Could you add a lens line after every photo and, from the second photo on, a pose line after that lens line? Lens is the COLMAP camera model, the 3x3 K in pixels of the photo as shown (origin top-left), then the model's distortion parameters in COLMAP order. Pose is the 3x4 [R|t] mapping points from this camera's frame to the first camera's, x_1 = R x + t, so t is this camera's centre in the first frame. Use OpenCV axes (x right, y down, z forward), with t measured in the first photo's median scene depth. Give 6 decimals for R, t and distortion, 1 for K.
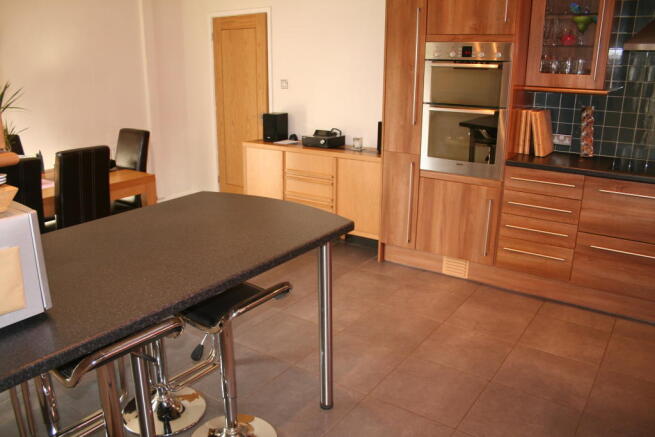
lens RADIAL K [[541.7, 0, 331.4], [0, 541.7, 222.0], [0, 0, 1]] dist [-0.136015, 0.082991]
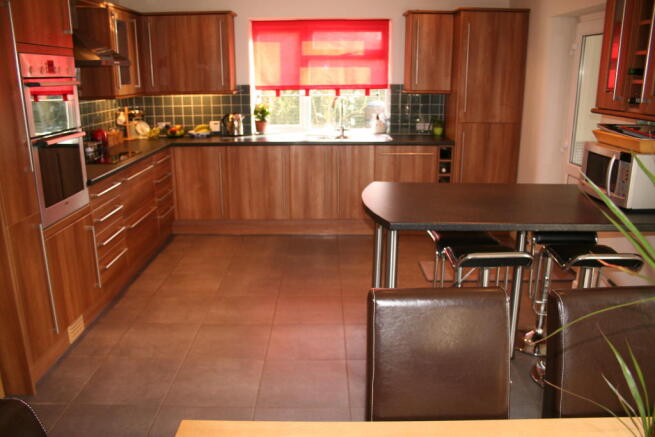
lens RADIAL K [[541.7, 0, 326.5], [0, 541.7, 223.3], [0, 0, 1]] dist [-0.136015, 0.082991]
pose [[-0.561486, -0.226961, 0.795753, -0.649652], [0.243289, 0.873869, 0.420907, -0.329691], [-0.790913, 0.429932, -0.435448, 1.065673]]
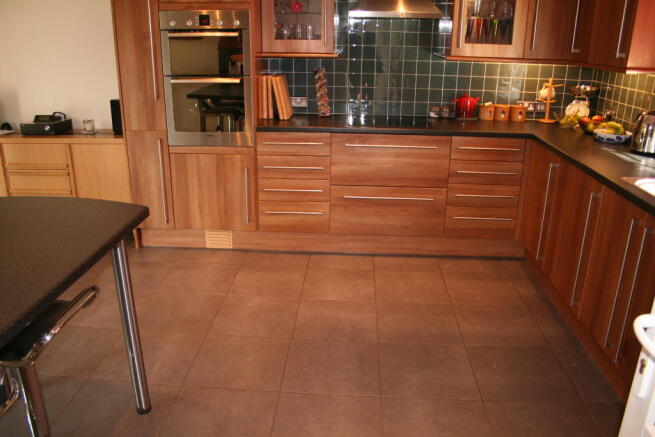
lens RADIAL K [[541.7, 0, 328.7], [0, 541.7, 221.7], [0, 0, 1]] dist [-0.136015, 0.082991]
pose [[0.856113, -0.171395, 0.487538, -0.084016], [0.146987, 0.985195, 0.088239, -0.006493], [-0.495444, -0.003881, 0.868631, 0.035376]]
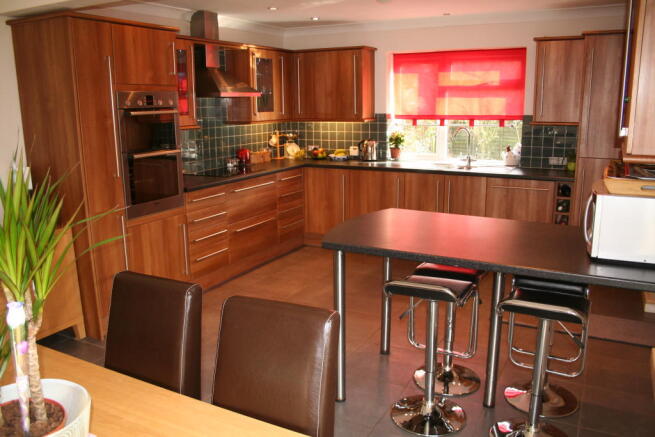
lens RADIAL K [[541.7, 0, 322.2], [0, 541.7, 219.8], [0, 0, 1]] dist [-0.136015, 0.082991]
pose [[-0.100735, -0.215689, 0.971252, -0.856138], [0.302836, 0.923249, 0.236437, -0.233838], [-0.947704, 0.317947, -0.027685, 0.737853]]
